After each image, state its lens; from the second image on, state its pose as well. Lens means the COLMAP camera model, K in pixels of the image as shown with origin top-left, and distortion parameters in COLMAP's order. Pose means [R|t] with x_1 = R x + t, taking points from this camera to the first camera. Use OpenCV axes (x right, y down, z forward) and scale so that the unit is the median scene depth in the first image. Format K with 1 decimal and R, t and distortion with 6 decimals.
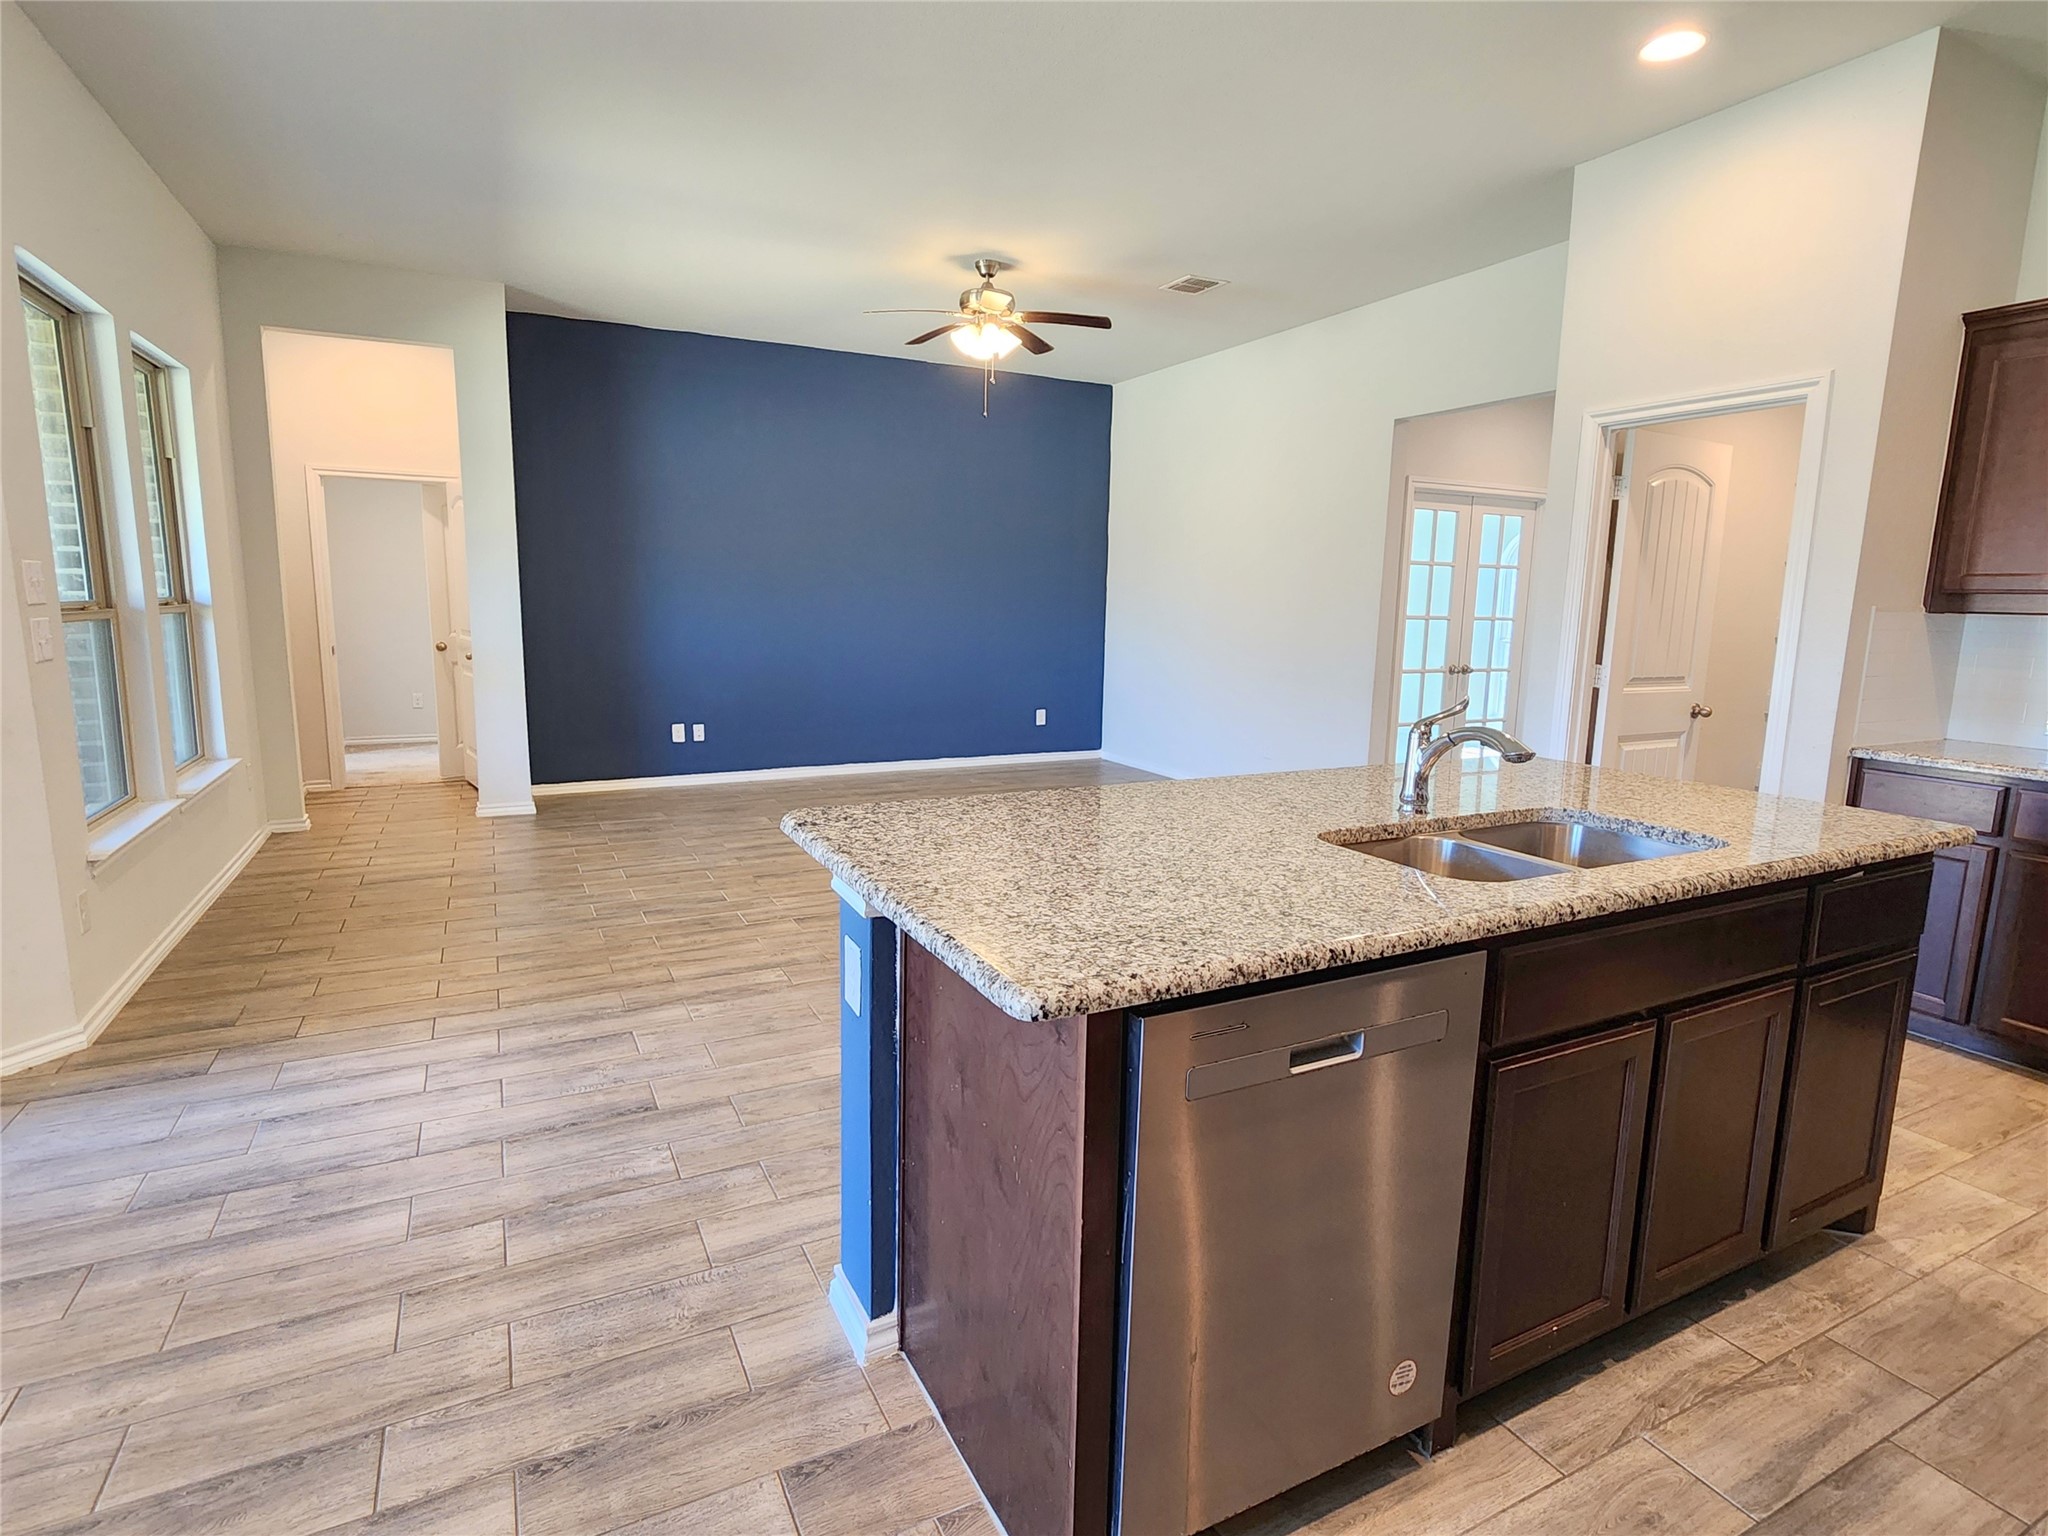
lens RADIAL K [[1023.6, 0, 1012.6], [0, 1023.6, 764.6], [0, 0, 1]] dist [-0.001537, -0.000256]
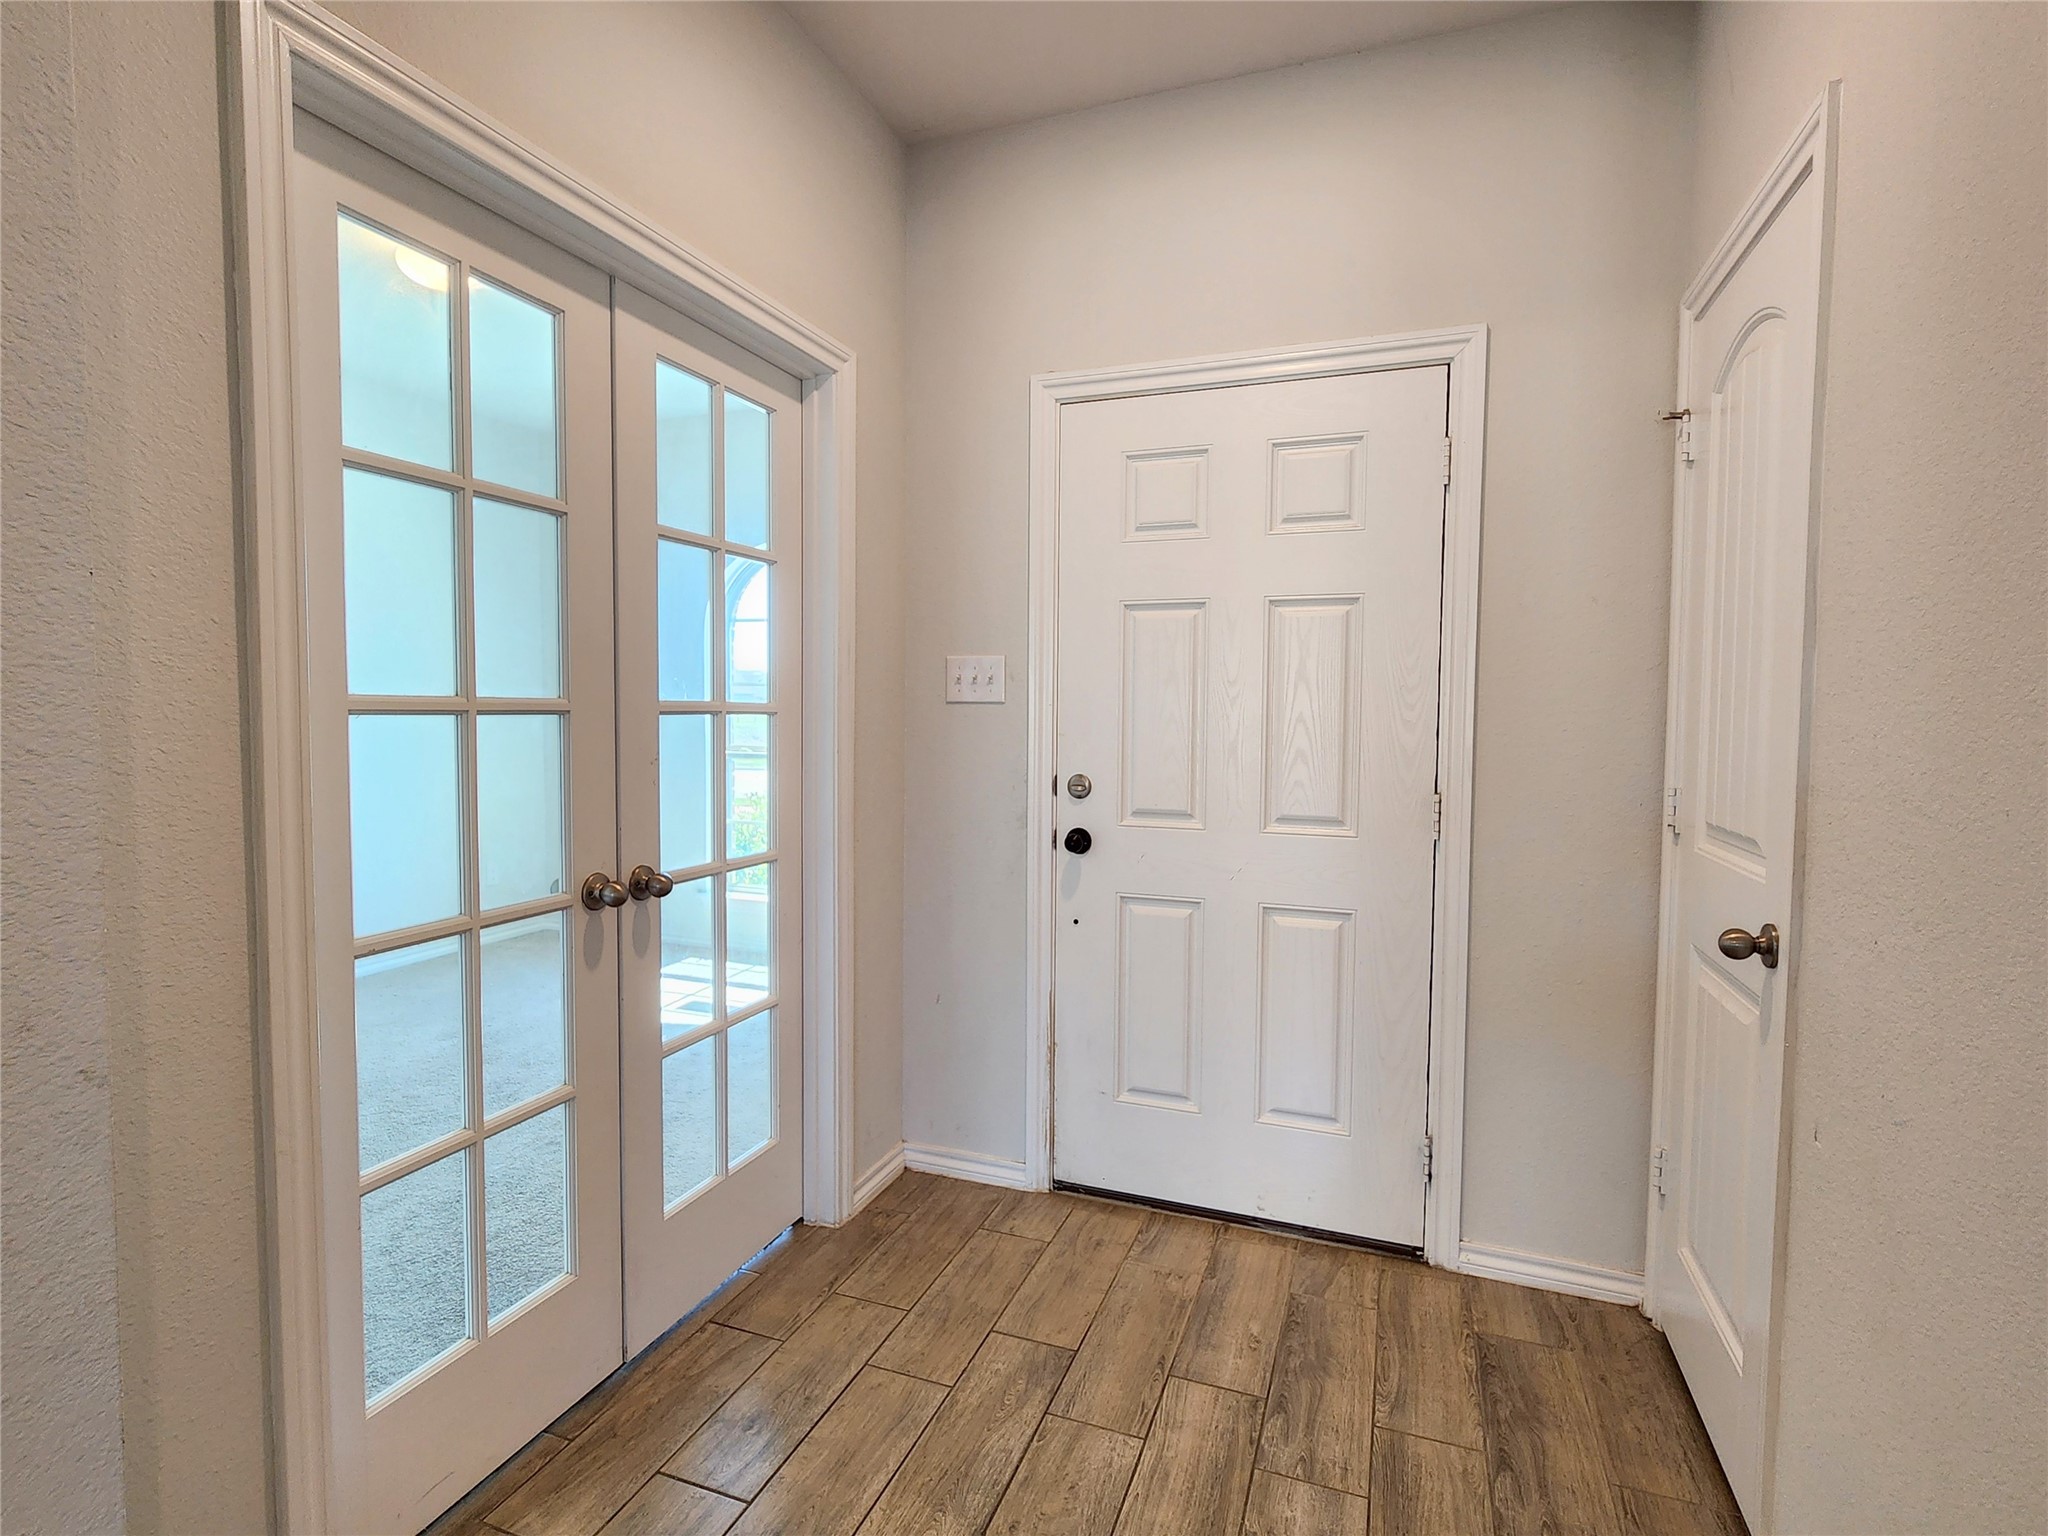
lens RADIAL K [[1023.6, 0, 1038.3], [0, 1023.6, 756.3], [0, 0, 1]] dist [-0.001537, -0.000256]
pose [[0.719630, -0.046236, 0.692817, 0.551522], [0.113007, 0.992276, -0.051159, -0.172124], [-0.685100, 0.115109, 0.719297, 1.212337]]
